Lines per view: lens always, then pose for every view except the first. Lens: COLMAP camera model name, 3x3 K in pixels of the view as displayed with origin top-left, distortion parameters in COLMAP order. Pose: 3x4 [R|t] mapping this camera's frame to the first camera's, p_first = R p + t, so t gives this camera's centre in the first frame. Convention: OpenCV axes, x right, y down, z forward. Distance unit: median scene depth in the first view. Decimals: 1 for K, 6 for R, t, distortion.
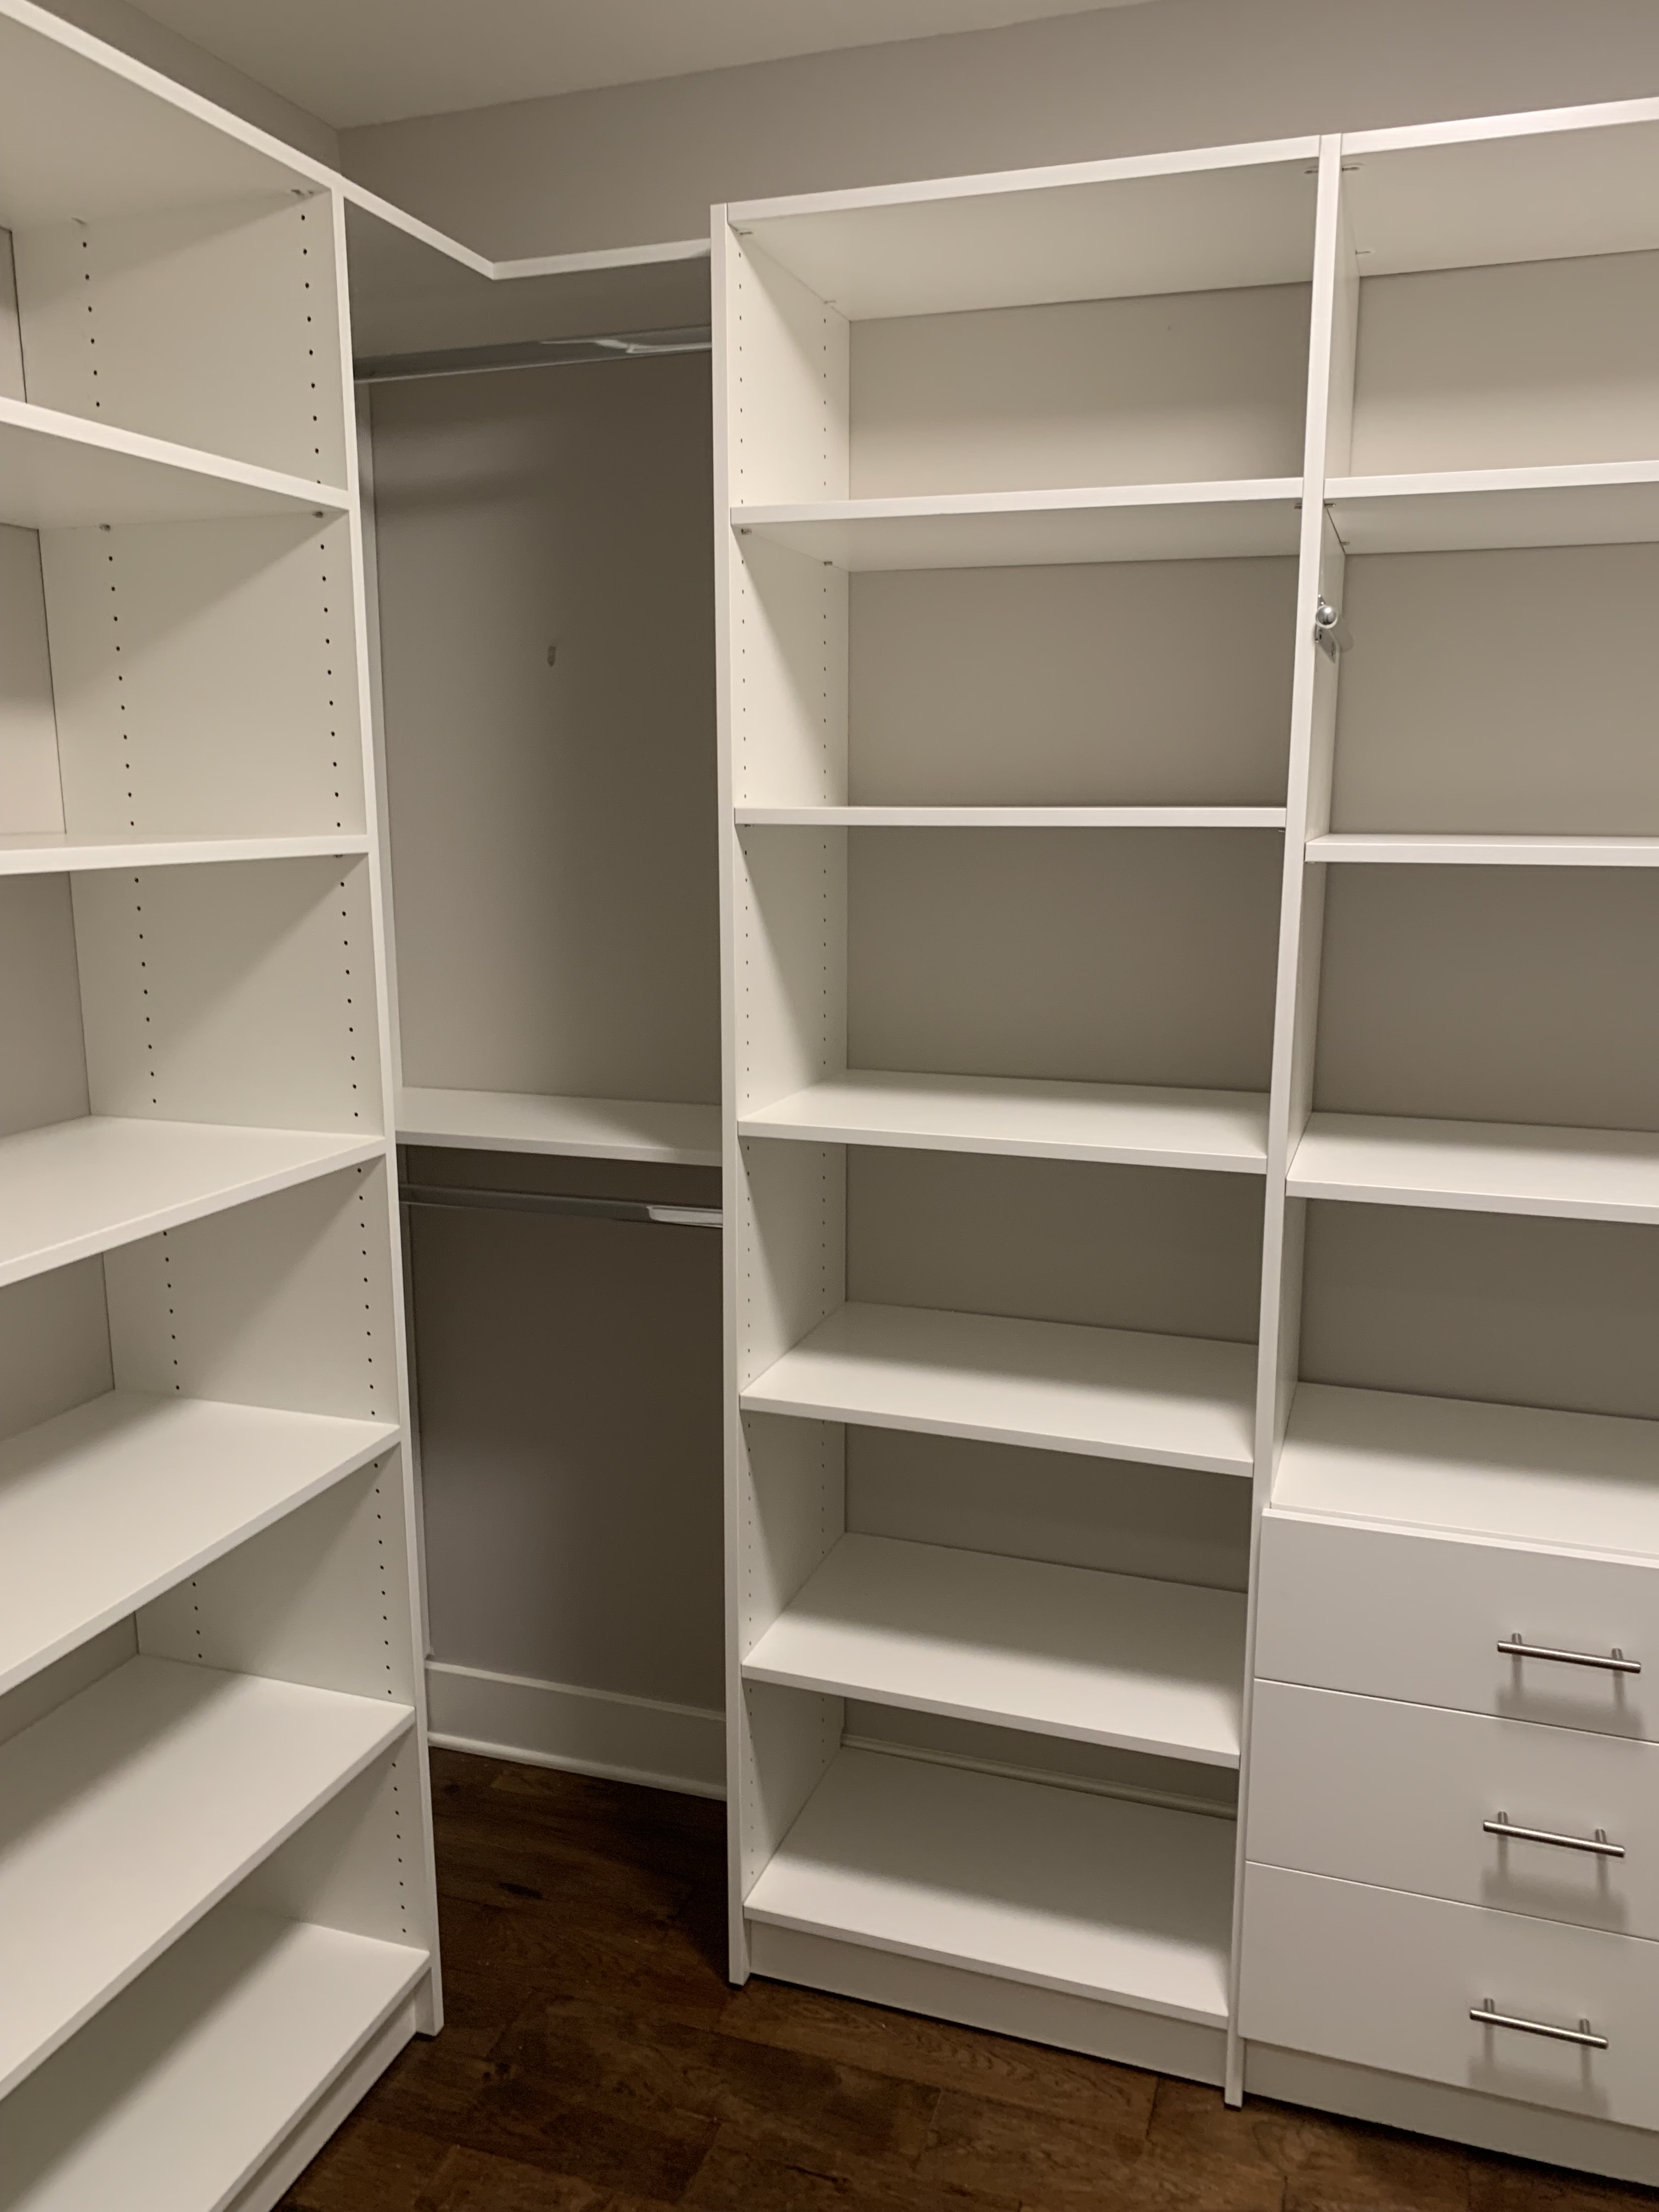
lens RADIAL K [[1715.7, 0, 829.5], [0, 1715.7, 1106.0], [0, 0, 1]] dist [0.065271, -0.086368]
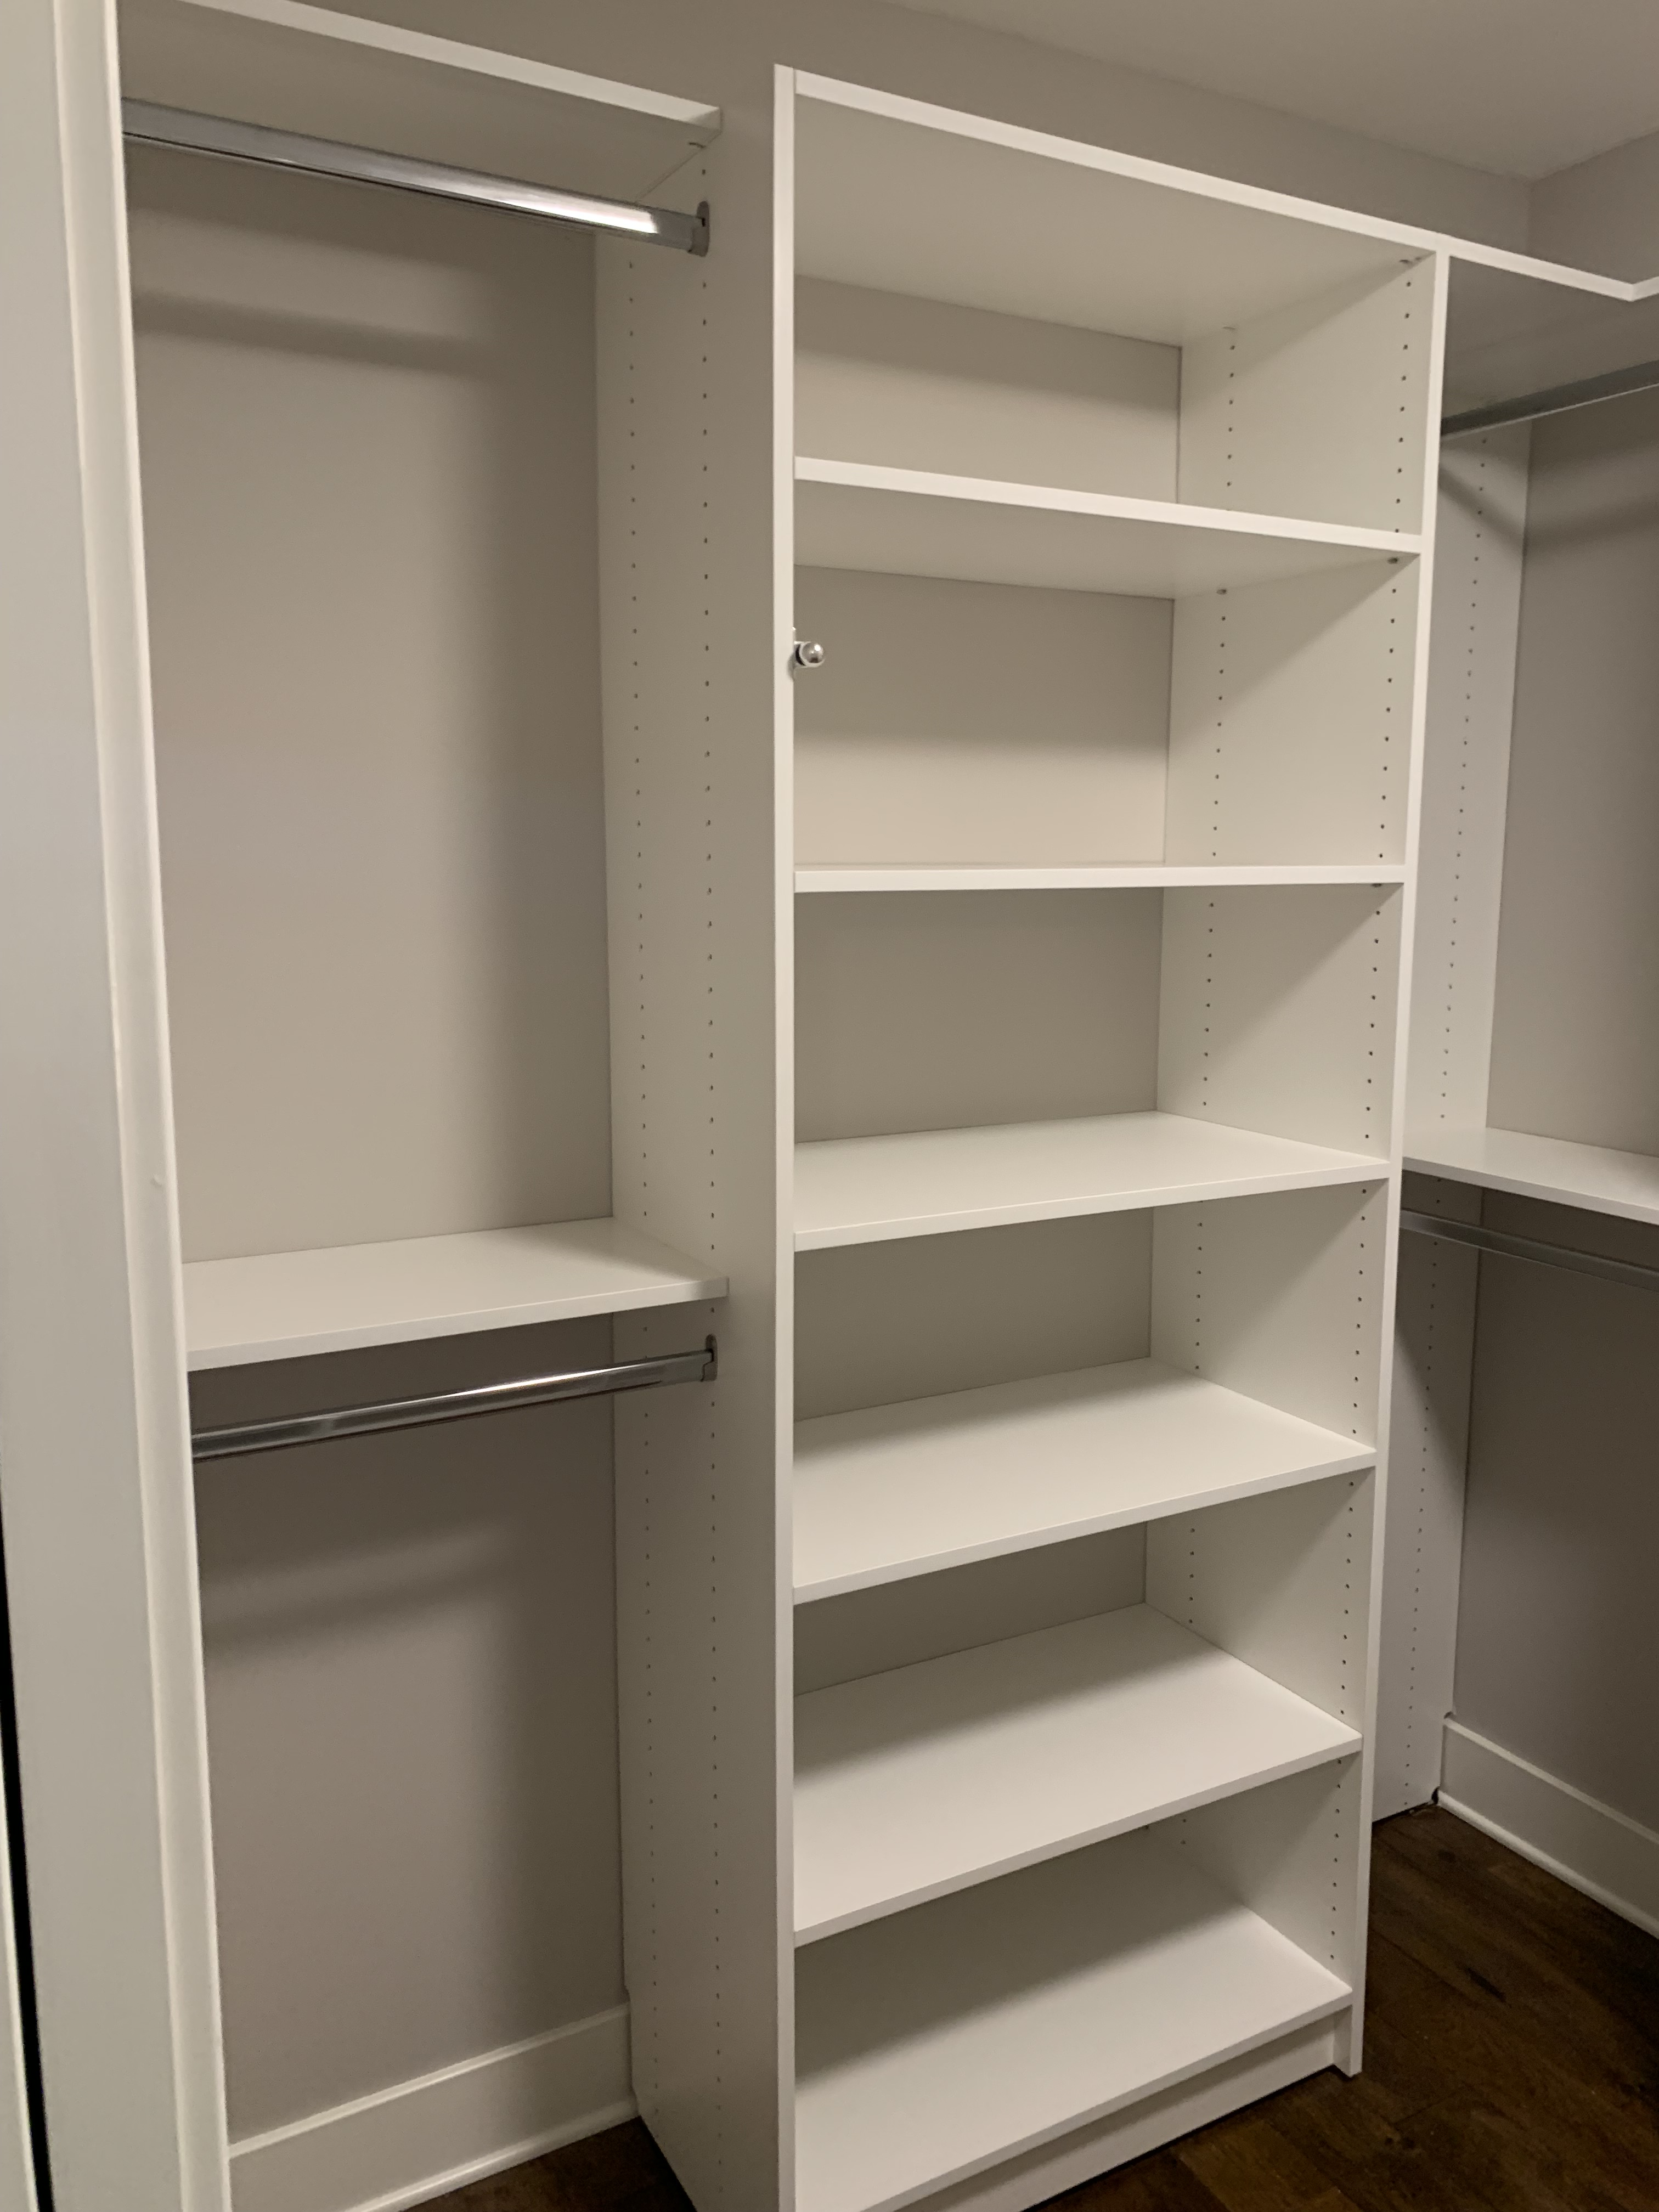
lens RADIAL K [[1720.9, 0, 827.5], [0, 1720.9, 1068.2], [0, 0, 1]] dist [0.017088, 0.008256]
pose [[0.748573, 0.096416, -0.656005, 0.147703], [-0.129114, 0.991629, -0.001589, 0.007488], [0.650360, 0.085888, 0.754755, 0.014276]]
